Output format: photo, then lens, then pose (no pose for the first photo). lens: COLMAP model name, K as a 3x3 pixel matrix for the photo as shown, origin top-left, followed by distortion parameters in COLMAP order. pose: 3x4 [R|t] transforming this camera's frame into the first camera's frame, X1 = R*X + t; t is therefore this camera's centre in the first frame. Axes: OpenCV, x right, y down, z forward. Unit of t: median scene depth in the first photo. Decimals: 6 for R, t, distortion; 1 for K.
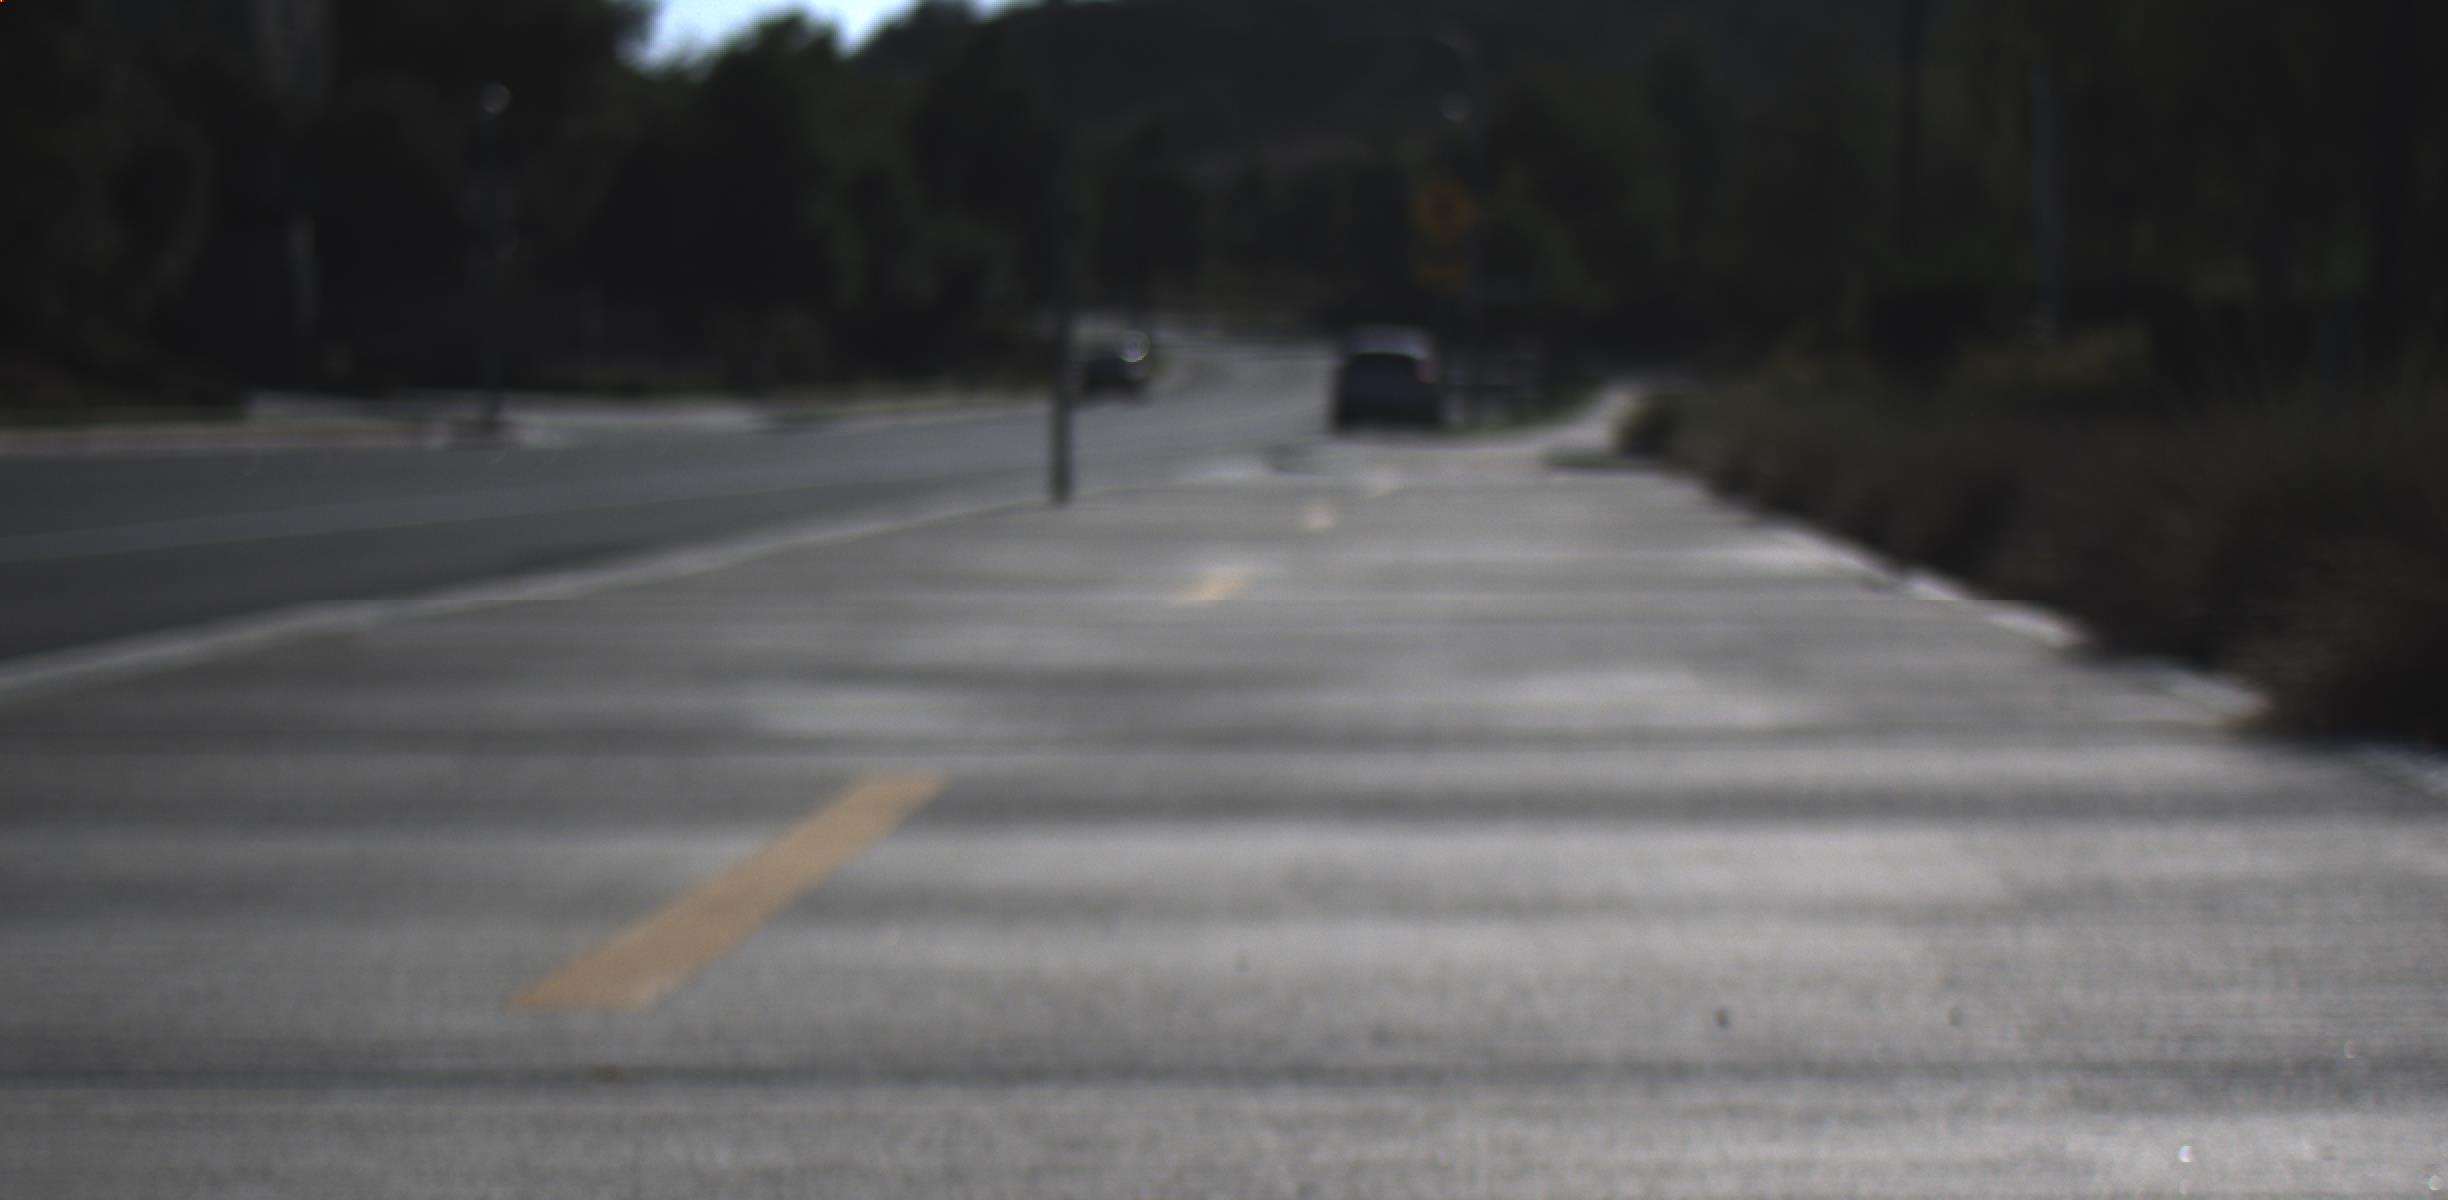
lens RADIAL K [[4853.3, 0, 1224.0], [0, 4853.3, 600.0], [0, 0, 1]] dist [0.035004, 0.334082]
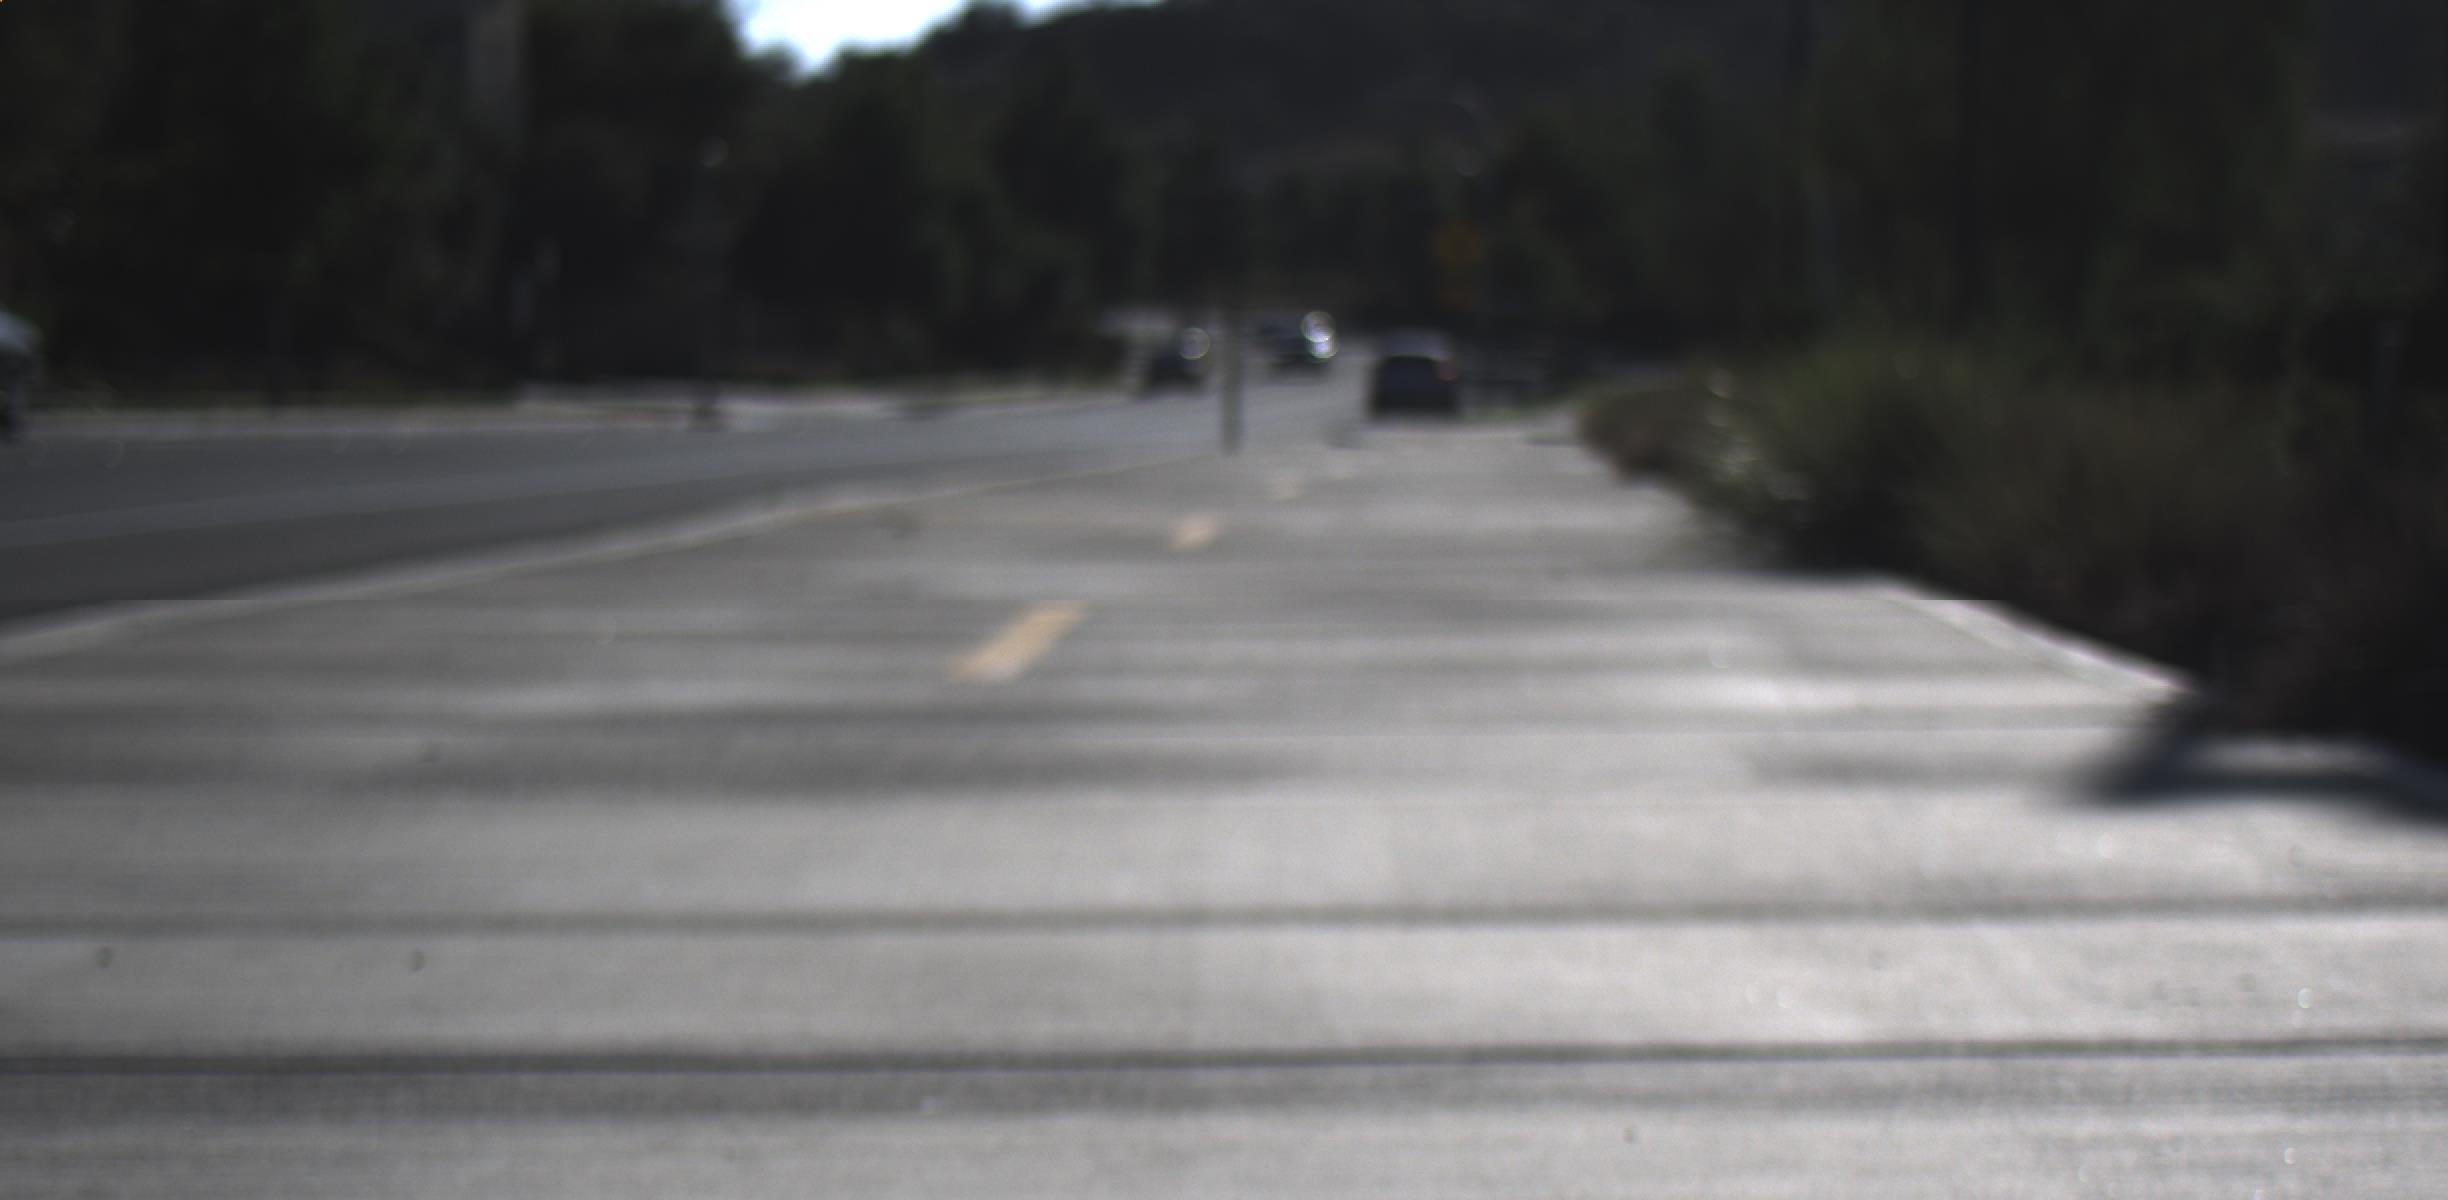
lens RADIAL K [[4853.3, 0, 1224.0], [0, 4853.3, 600.0], [0, 0, 1]] dist [0.035004, 0.334082]
pose [[0.999977, 0.002019, -0.006408, -0.006506], [-0.002007, 0.999996, 0.001941, 0.008679], [0.006412, -0.001928, 0.999978, -0.219309]]
